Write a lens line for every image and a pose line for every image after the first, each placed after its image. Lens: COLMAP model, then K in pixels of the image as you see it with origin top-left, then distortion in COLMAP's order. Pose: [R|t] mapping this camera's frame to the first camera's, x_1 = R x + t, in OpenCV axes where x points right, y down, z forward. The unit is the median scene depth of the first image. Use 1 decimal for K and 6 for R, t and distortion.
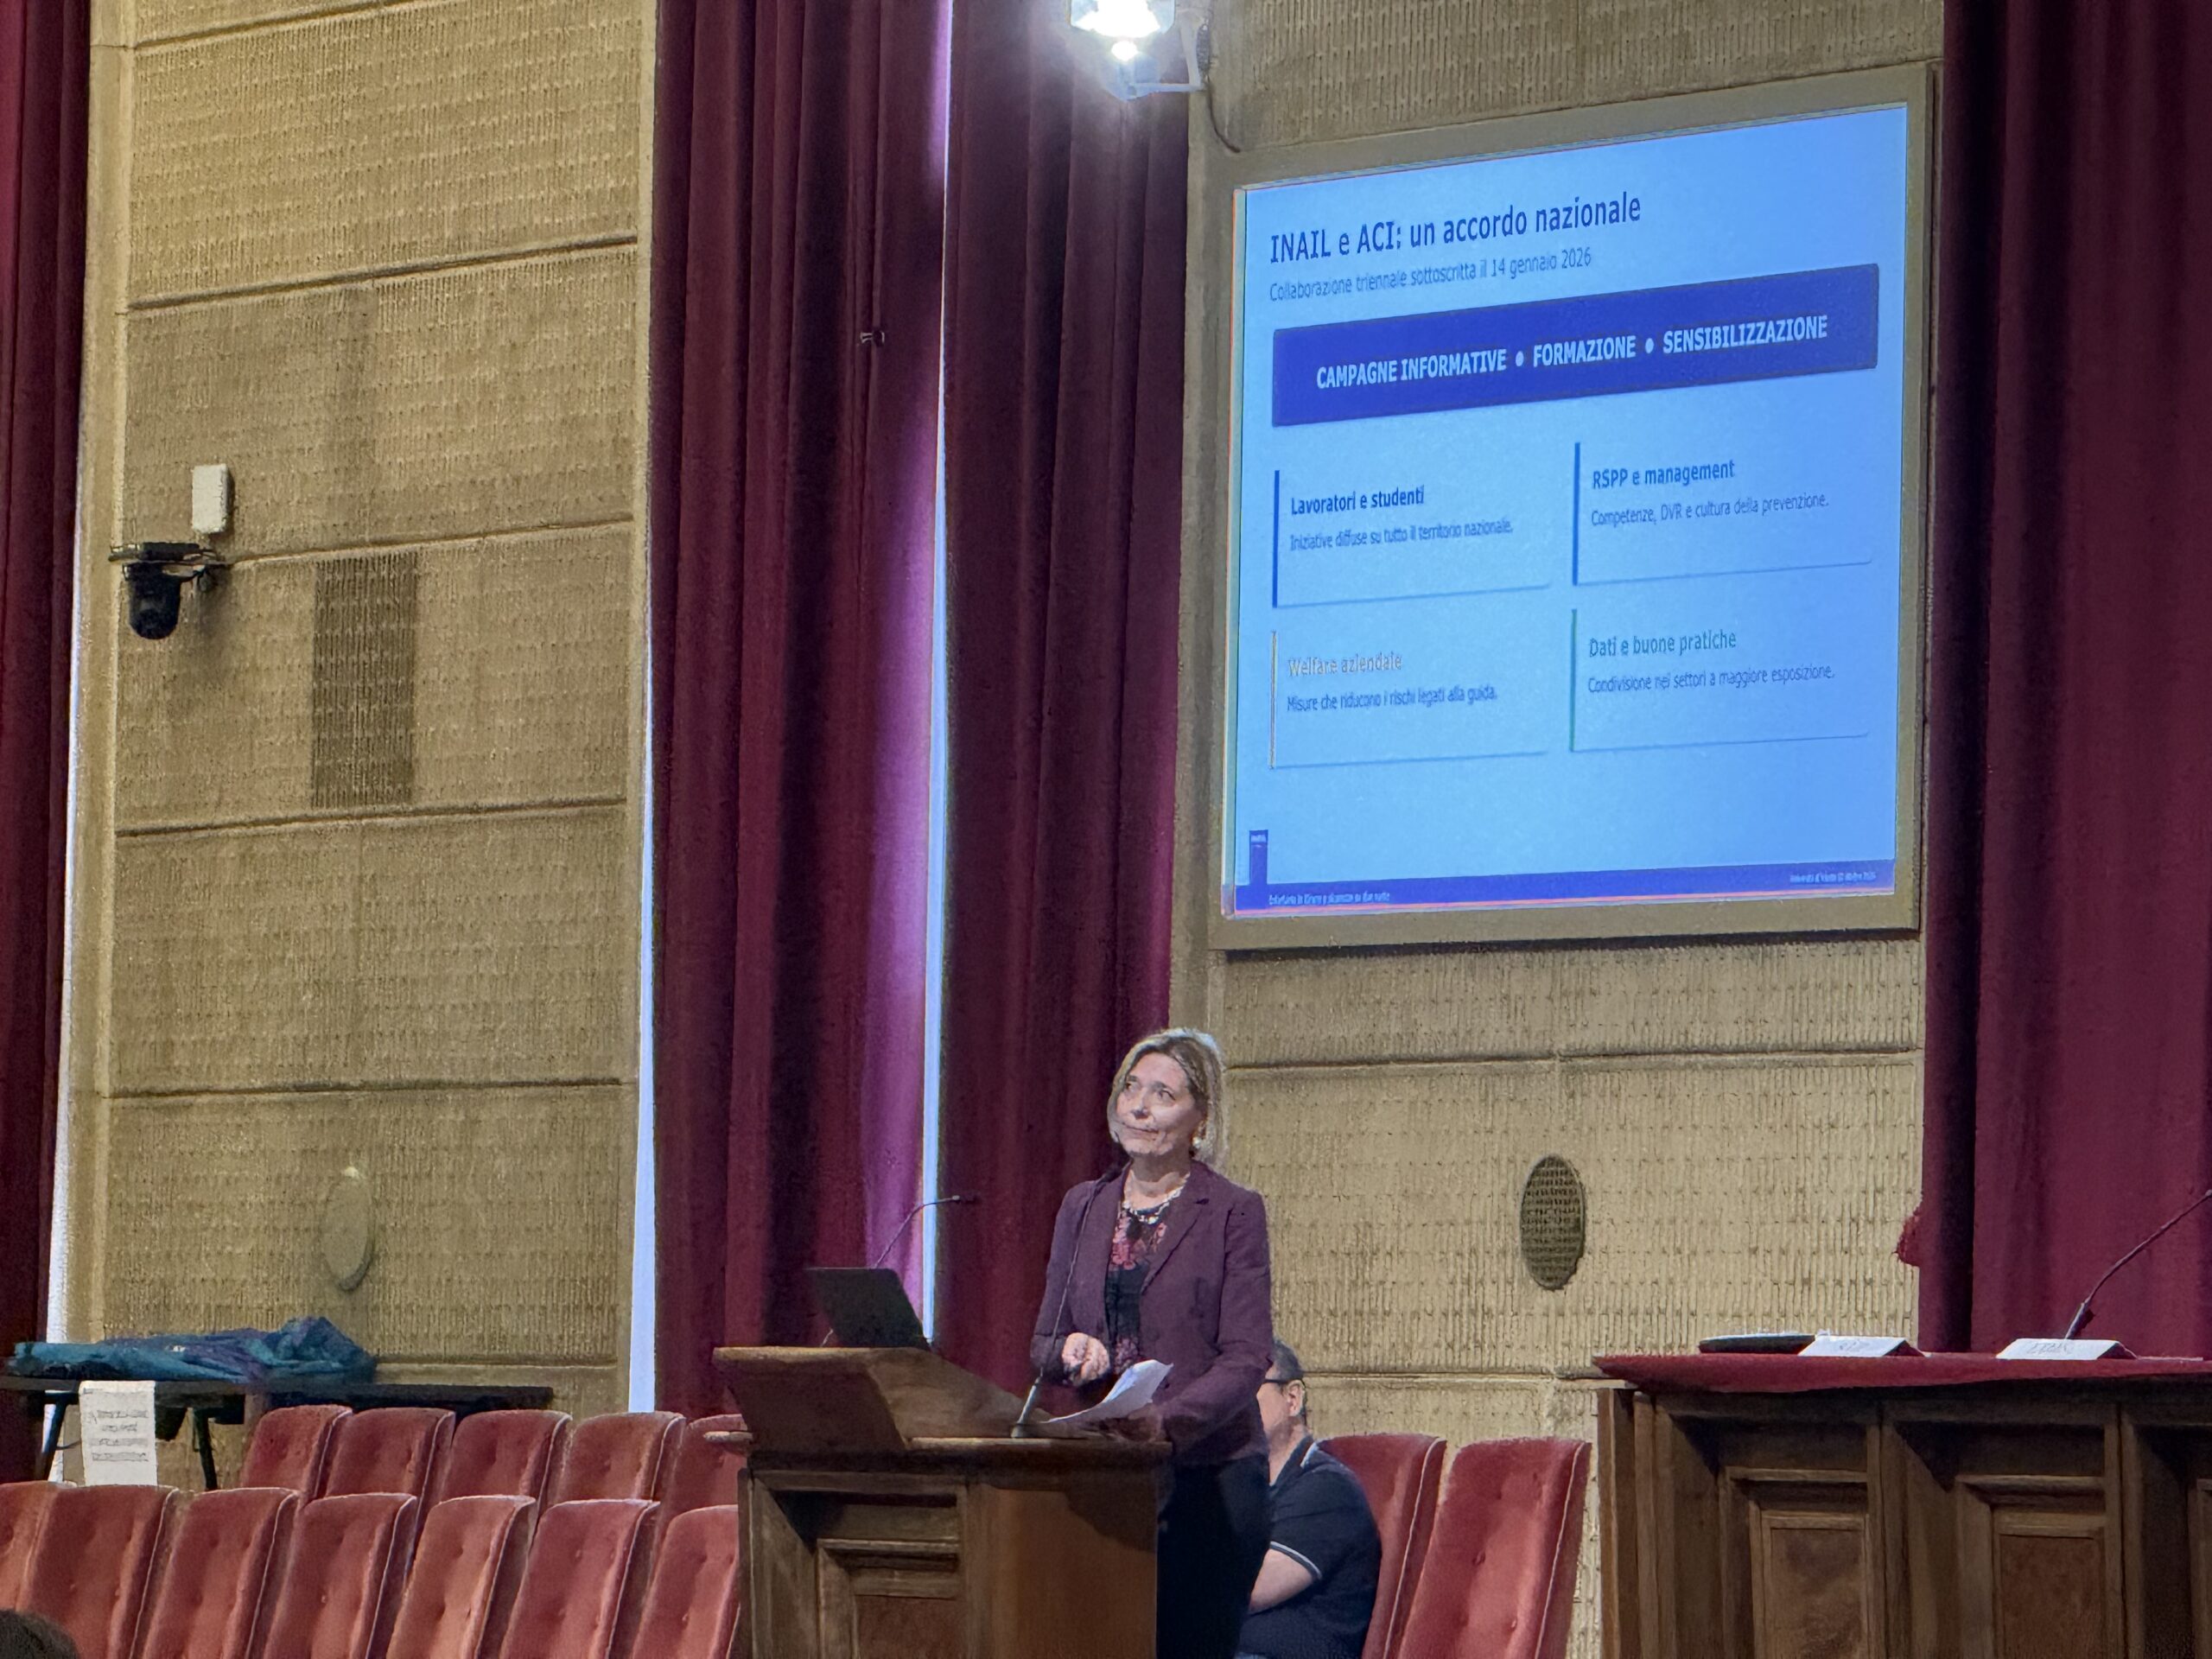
lens RADIAL K [[15063.6, 0, 1096.6], [0, 15063.6, 830.3], [0, 0, 1]] dist [0.047579, 0.000000]
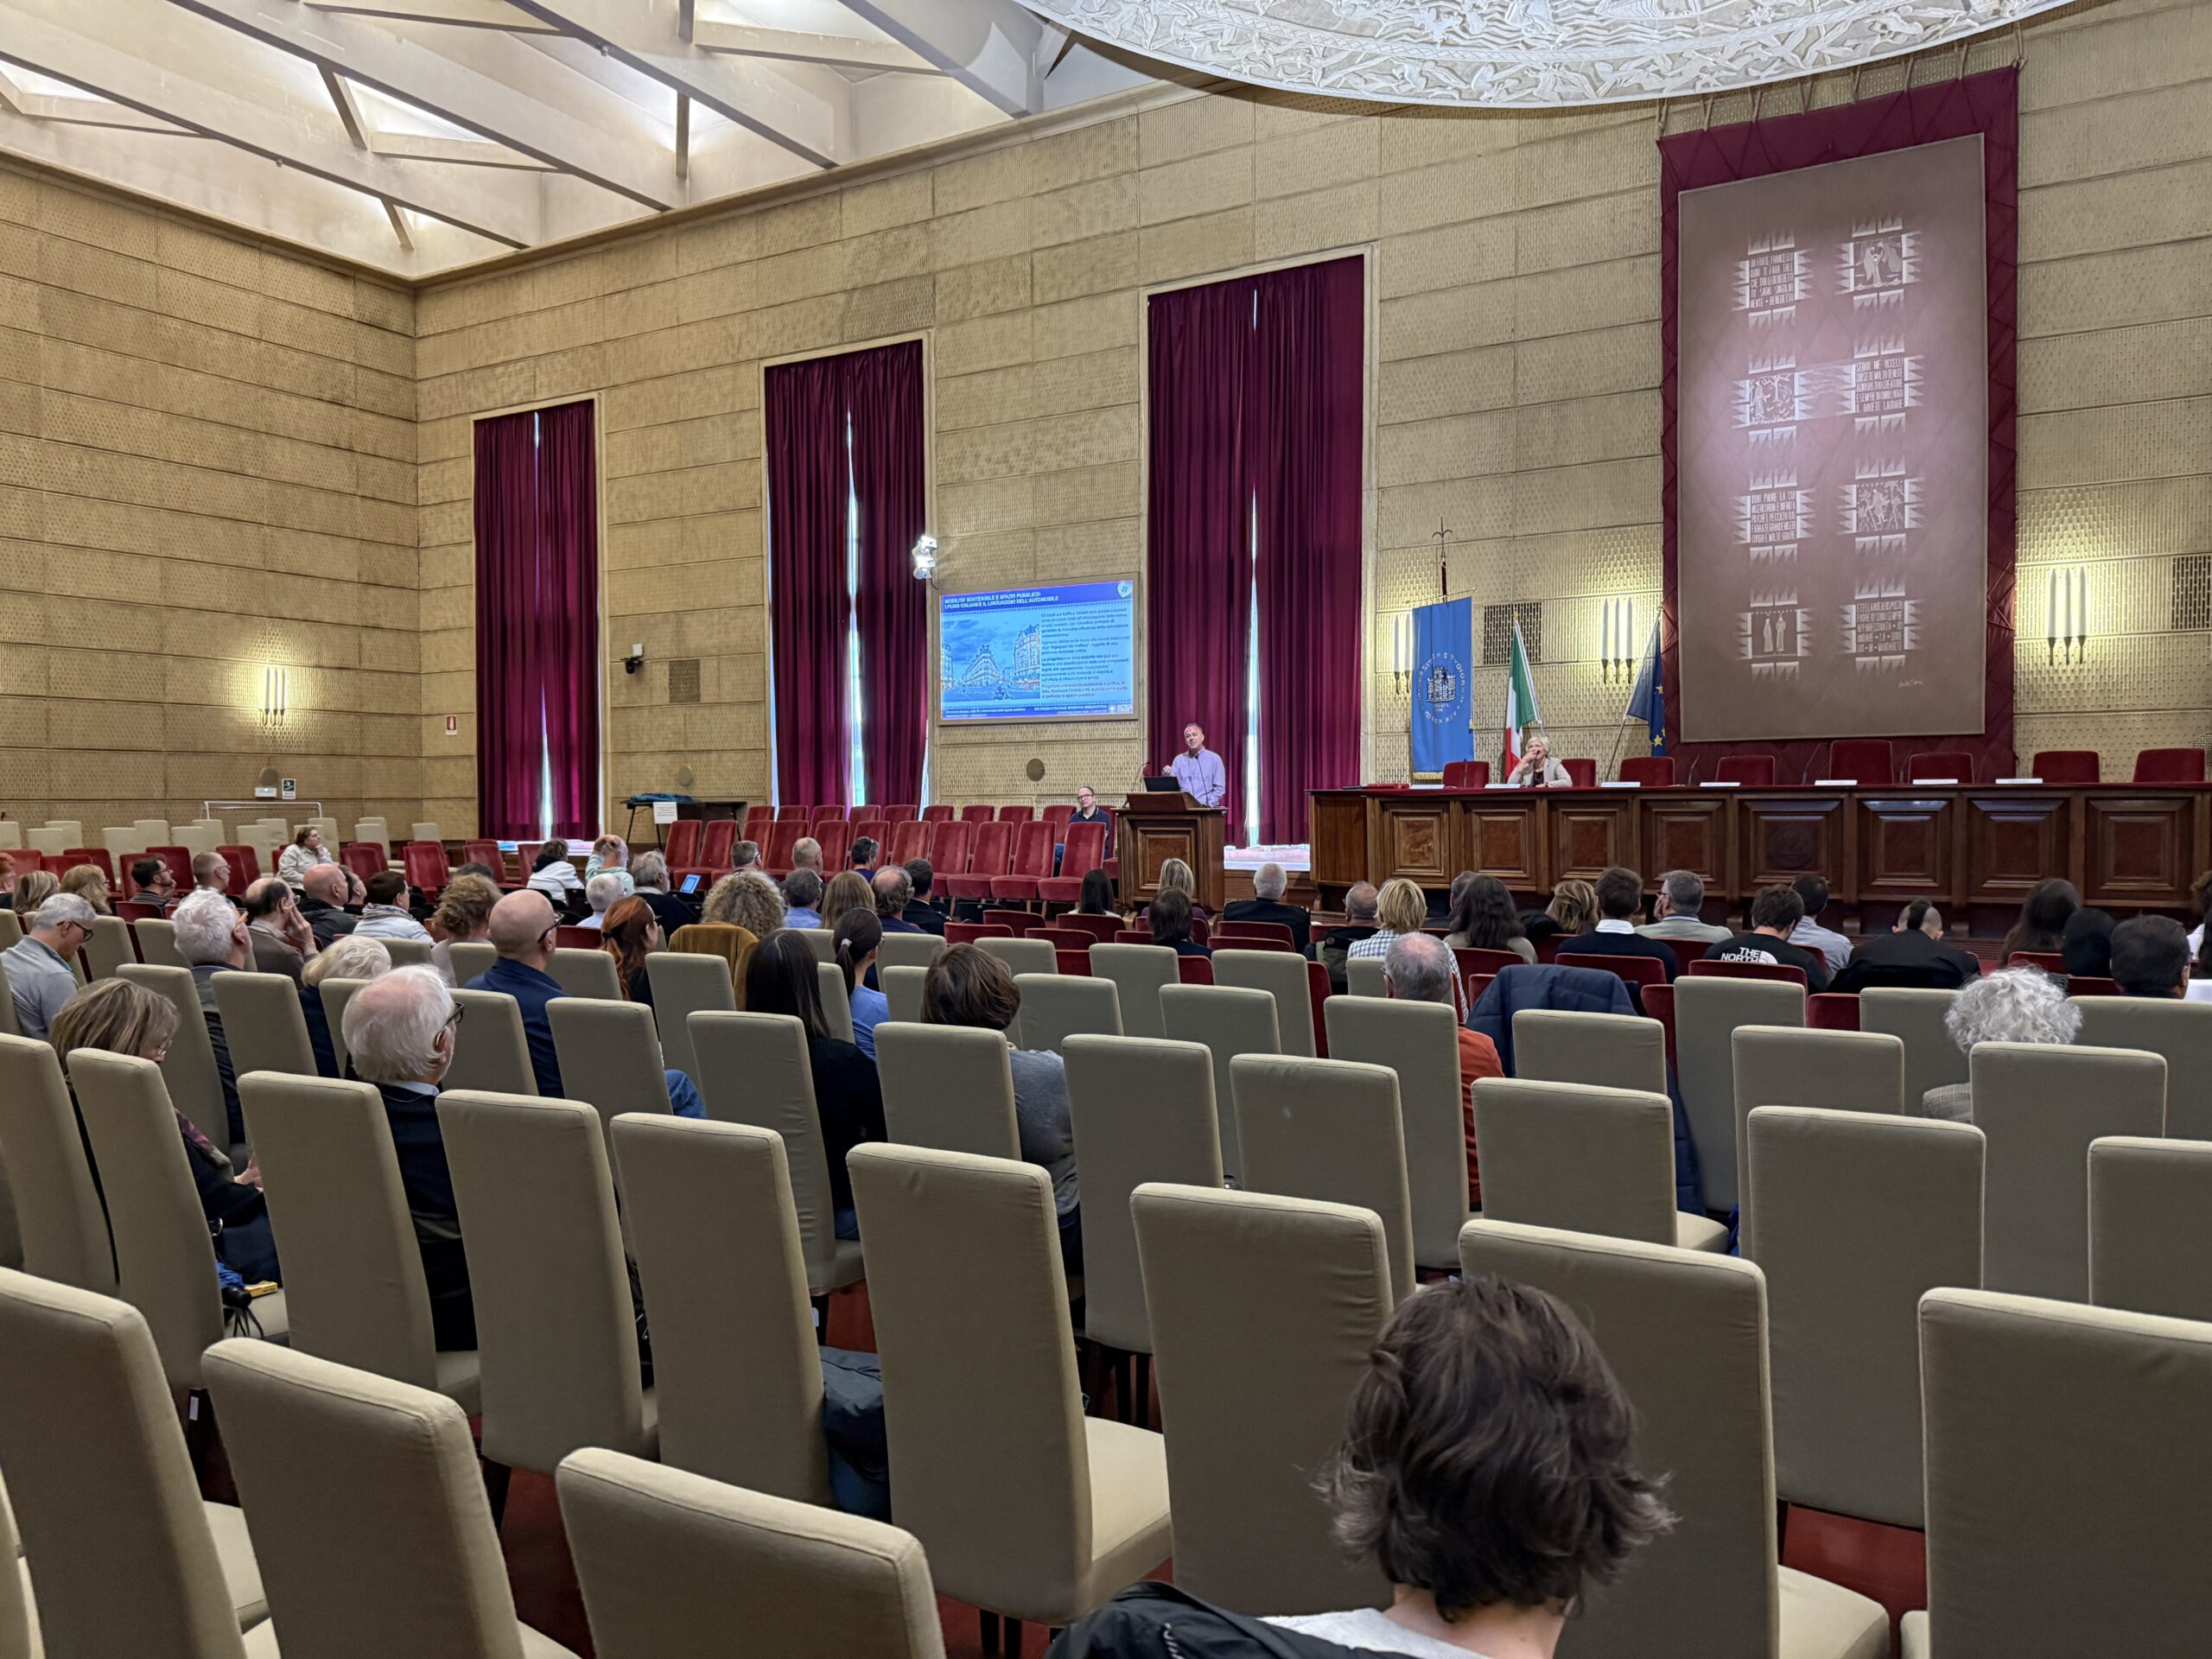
lens RADIAL K [[1522.8, 0, 1085.8], [0, 1522.8, 841.7], [0, 0, 1]] dist [0.056948, -0.036616]
pose [[0.851760, -0.035758, 0.522710, -0.269706], [-0.000429, 0.997620, 0.068946, 0.013071], [-0.523932, -0.058950, 0.849718, 0.480242]]
